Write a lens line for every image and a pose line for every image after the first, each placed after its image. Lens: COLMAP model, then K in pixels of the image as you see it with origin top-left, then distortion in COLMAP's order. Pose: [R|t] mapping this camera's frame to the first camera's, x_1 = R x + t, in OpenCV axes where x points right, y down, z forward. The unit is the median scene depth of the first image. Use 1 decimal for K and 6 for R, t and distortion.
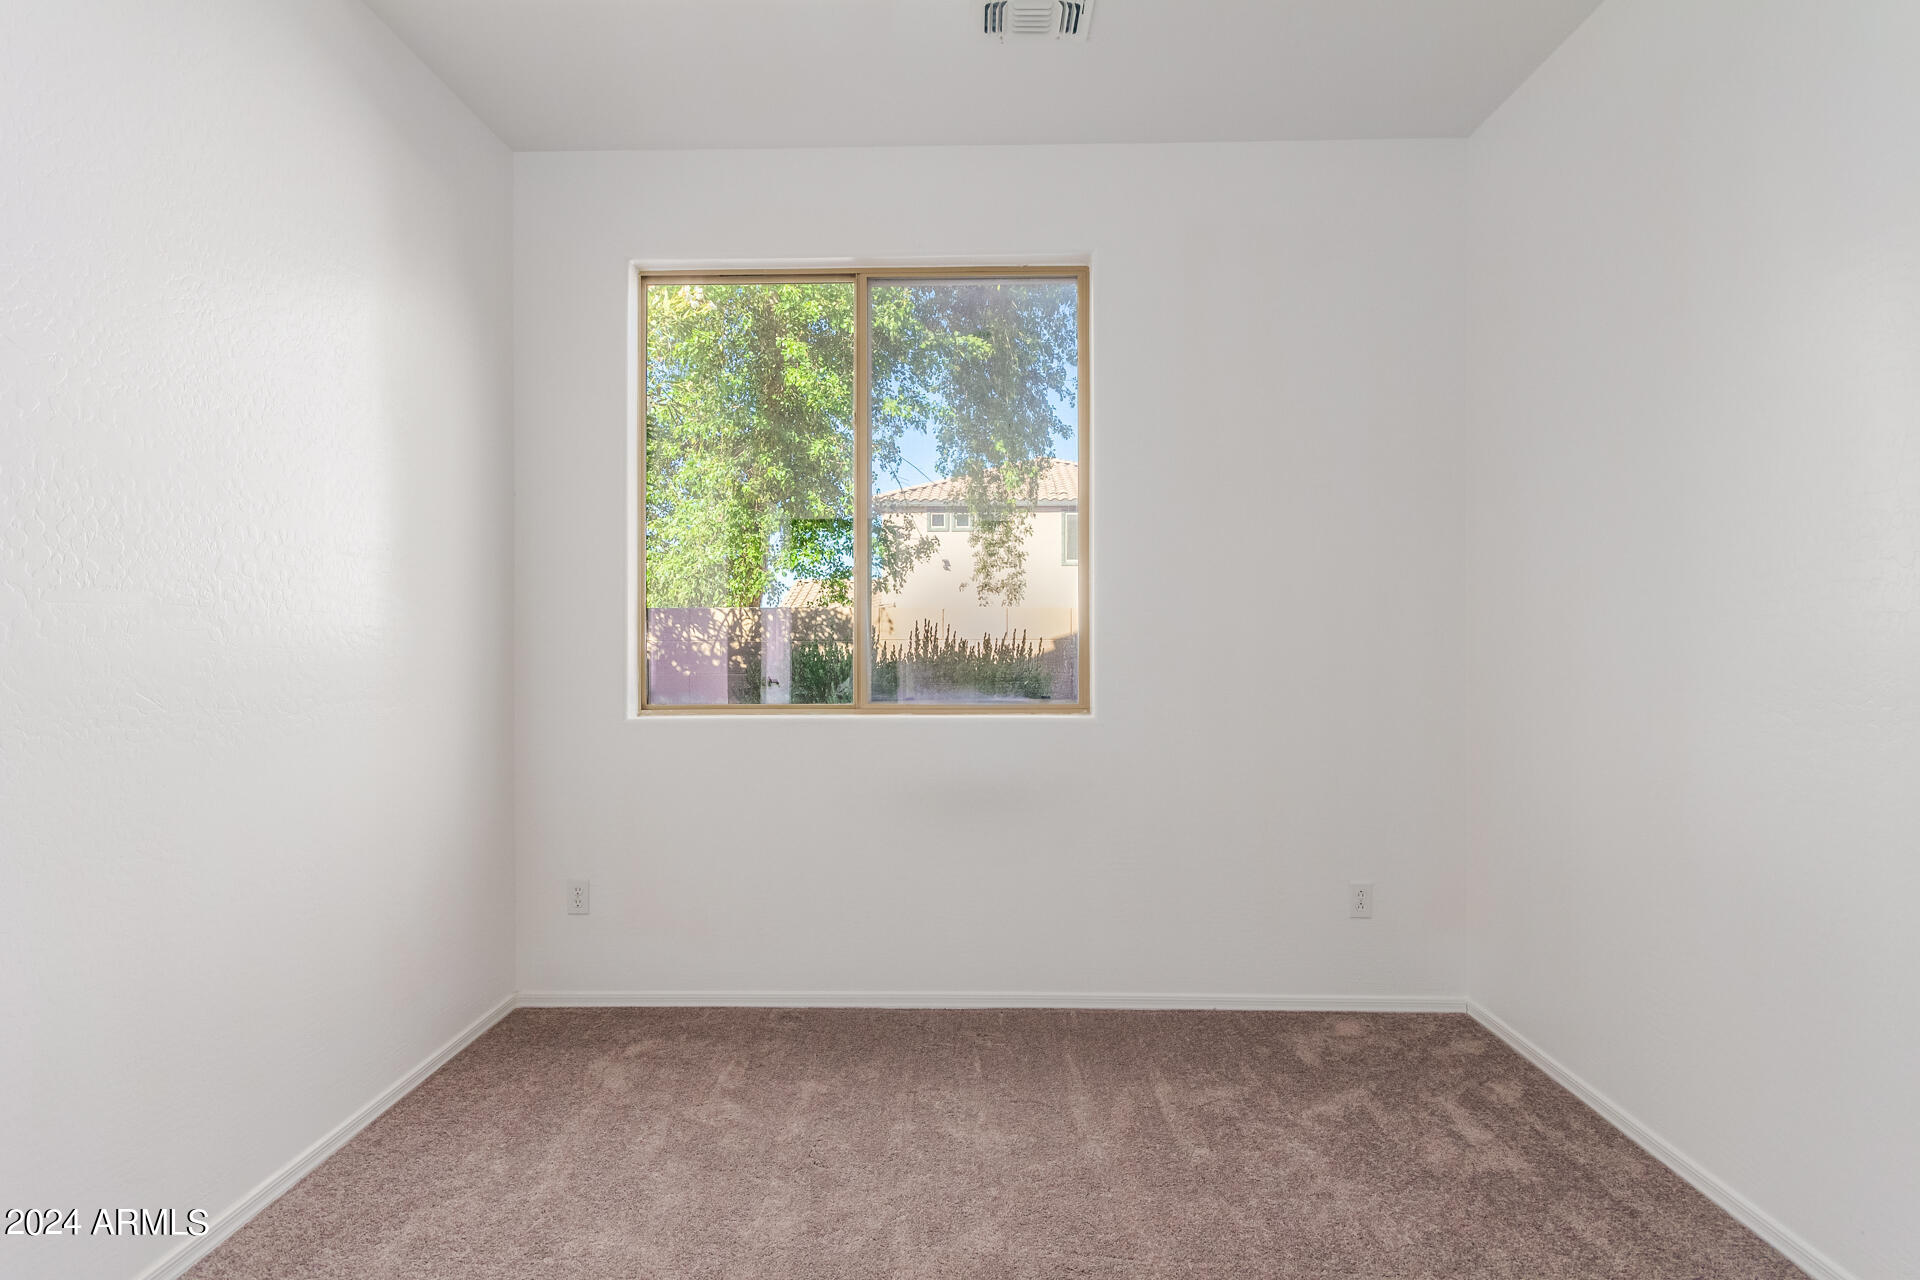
lens RADIAL K [[909.0, 0, 955.9], [0, 909.0, 643.5], [0, 0, 1]] dist [0.007991, -0.000342]
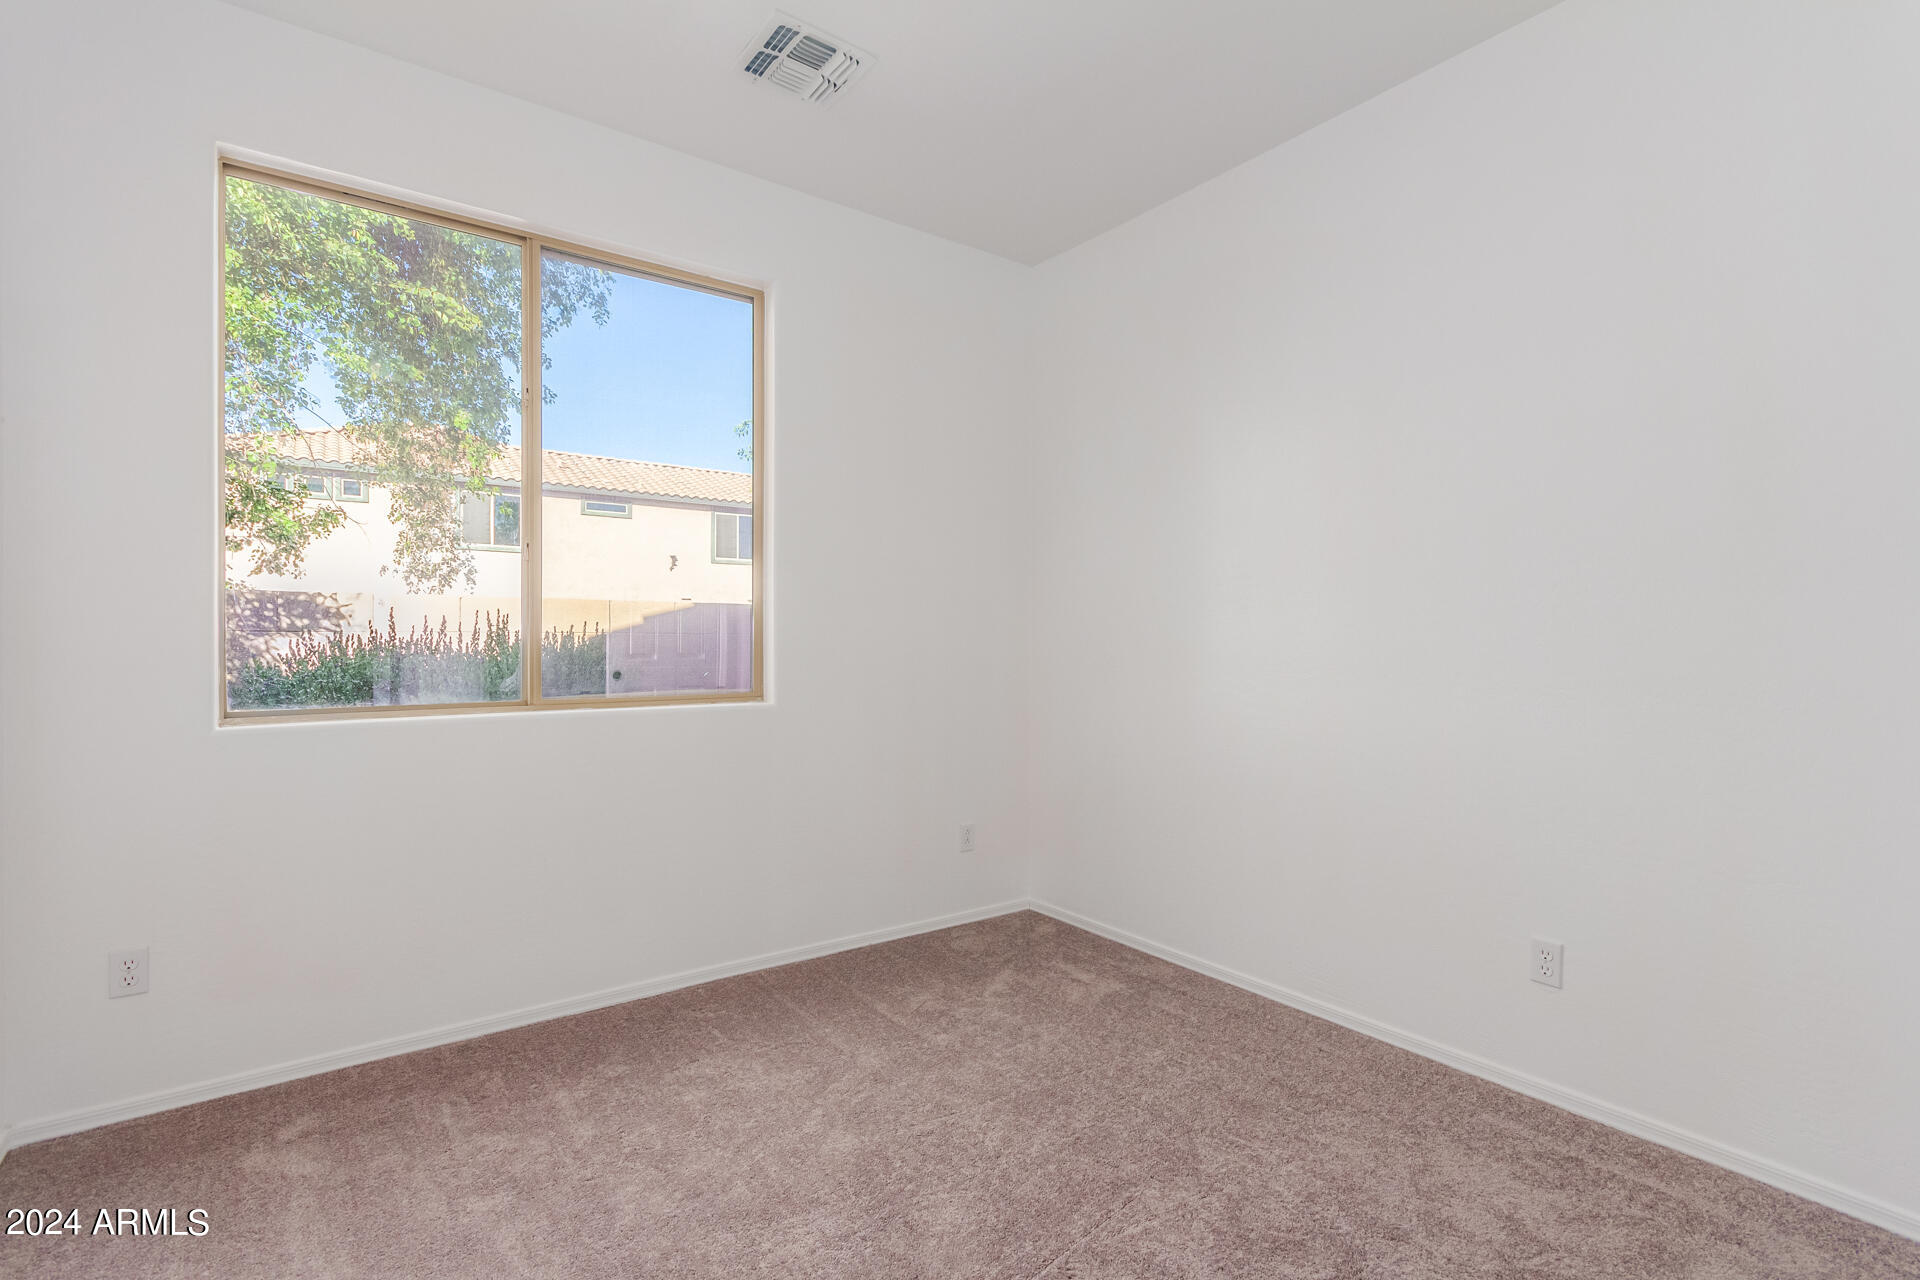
lens RADIAL K [[909.0, 0, 968.5], [0, 909.0, 643.1], [0, 0, 1]] dist [0.007991, -0.000342]
pose [[0.788418, 0.000917, 0.615139, -0.353759], [-0.003573, 0.999989, 0.003089, 0.003776], [-0.615129, -0.004634, 0.788413, -0.014474]]
